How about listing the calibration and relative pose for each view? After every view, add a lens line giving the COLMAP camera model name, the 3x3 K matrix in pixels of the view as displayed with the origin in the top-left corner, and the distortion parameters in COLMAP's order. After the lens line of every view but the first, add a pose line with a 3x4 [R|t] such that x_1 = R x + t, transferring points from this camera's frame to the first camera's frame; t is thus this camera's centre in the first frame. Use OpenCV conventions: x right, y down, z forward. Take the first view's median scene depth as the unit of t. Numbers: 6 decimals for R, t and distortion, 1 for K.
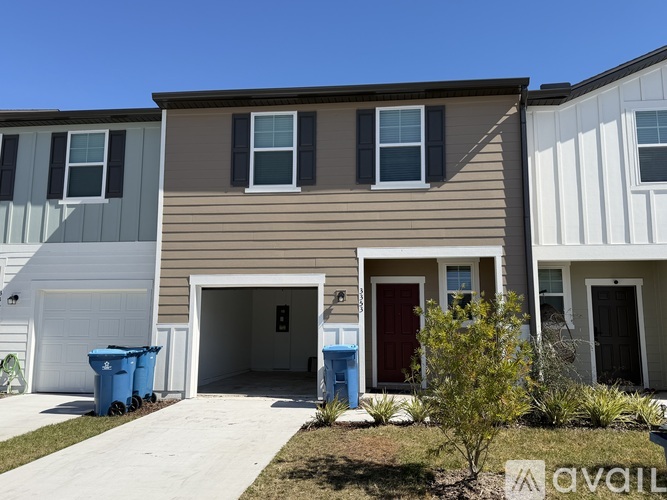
lens RADIAL K [[542.6, 0, 333.1], [0, 542.6, 249.9], [0, 0, 1]] dist [0.005691, 0.000044]
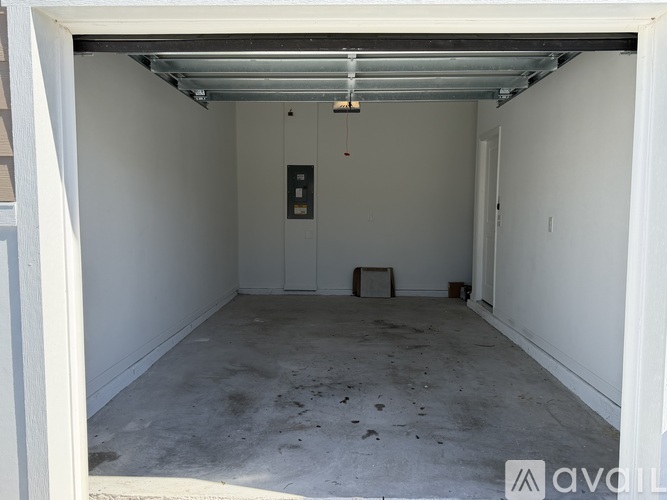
lens RADIAL K [[542.6, 0, 333.7], [0, 542.6, 250.1], [0, 0, 1]] dist [0.005691, 0.000044]
pose [[0.996390, -0.017010, 0.083173, -0.105110], [-0.001889, 0.975036, 0.222041, 0.068438], [-0.084873, -0.221396, 0.971484, 0.504659]]
